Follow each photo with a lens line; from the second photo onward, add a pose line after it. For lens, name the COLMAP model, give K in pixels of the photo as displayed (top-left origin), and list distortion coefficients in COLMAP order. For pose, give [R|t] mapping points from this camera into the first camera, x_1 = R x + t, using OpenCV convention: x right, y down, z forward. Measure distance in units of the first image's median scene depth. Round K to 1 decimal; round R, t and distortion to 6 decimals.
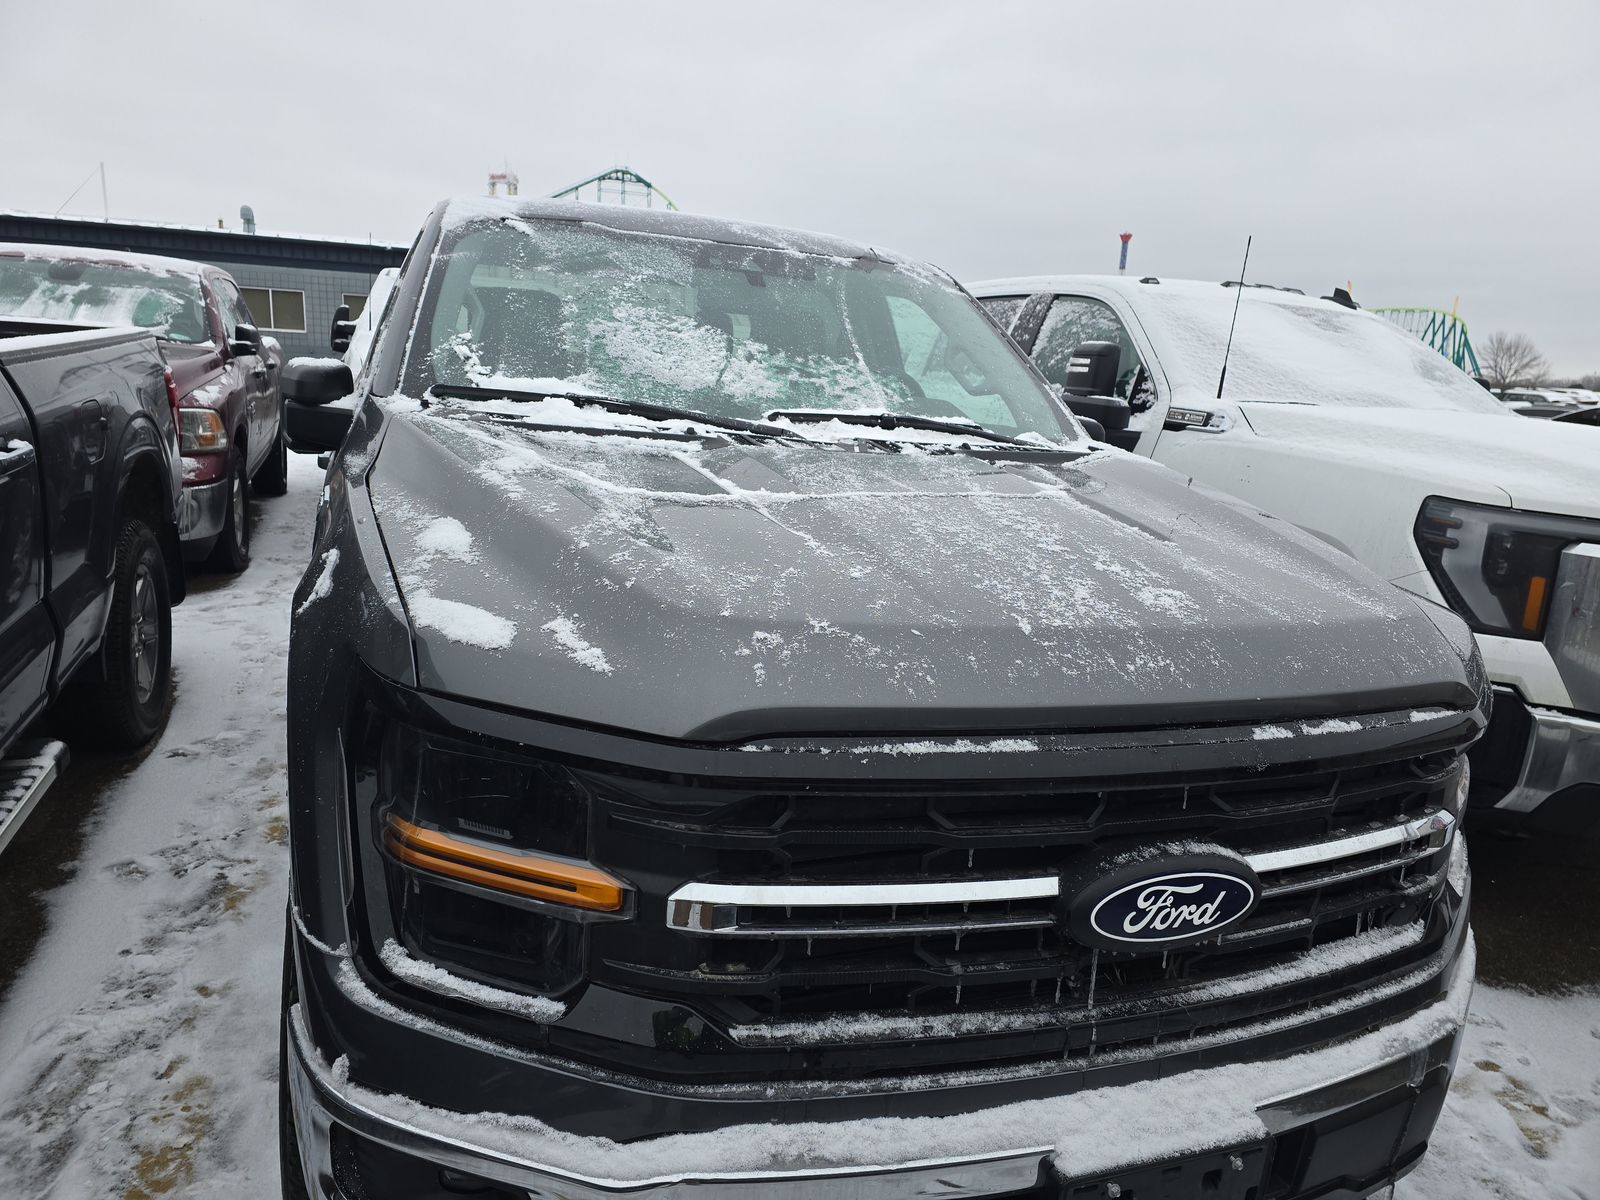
lens RADIAL K [[1067.5, 0, 805.2], [0, 1067.5, 593.6], [0, 0, 1]] dist [0.066130, -0.056794]
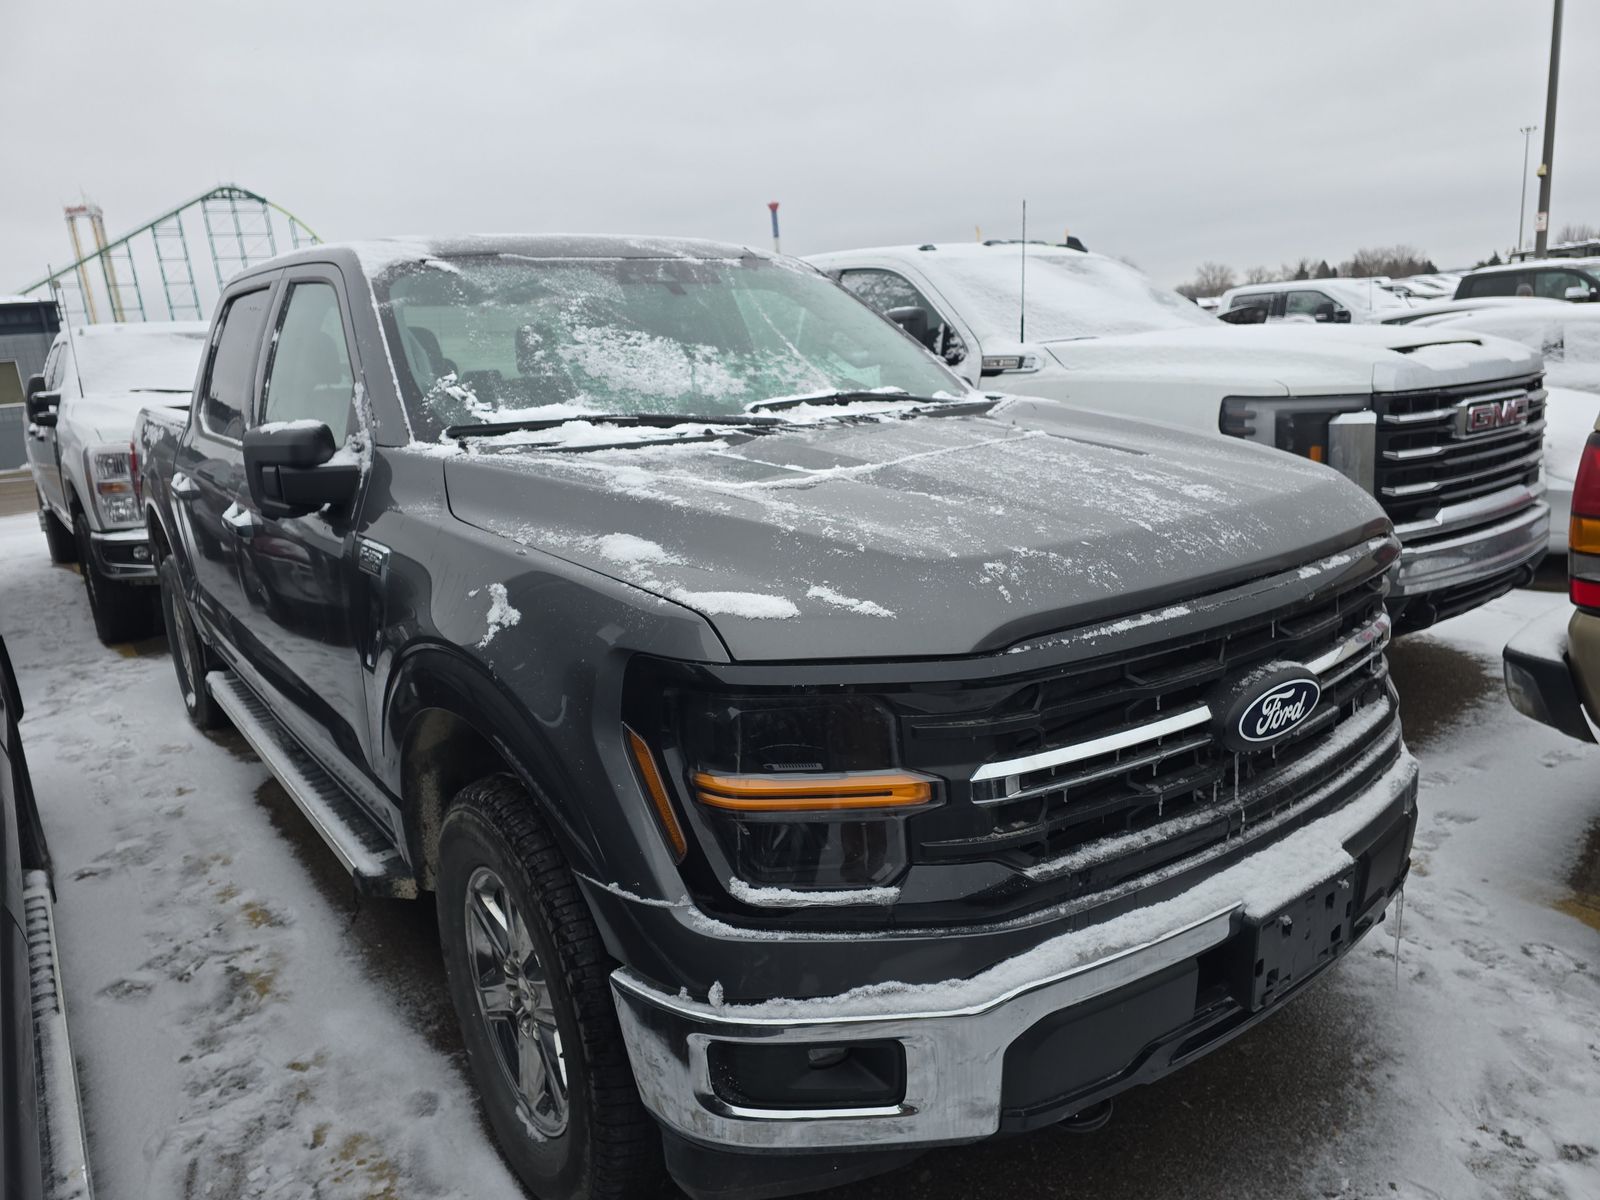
lens RADIAL K [[1067.5, 0, 805.2], [0, 1067.5, 593.6], [0, 0, 1]] dist [0.066130, -0.056794]
pose [[0.949539, -0.193522, 0.246829, -0.347407], [0.190111, 0.981034, 0.037815, -0.010929], [-0.249465, 0.011018, 0.968321, -0.106755]]
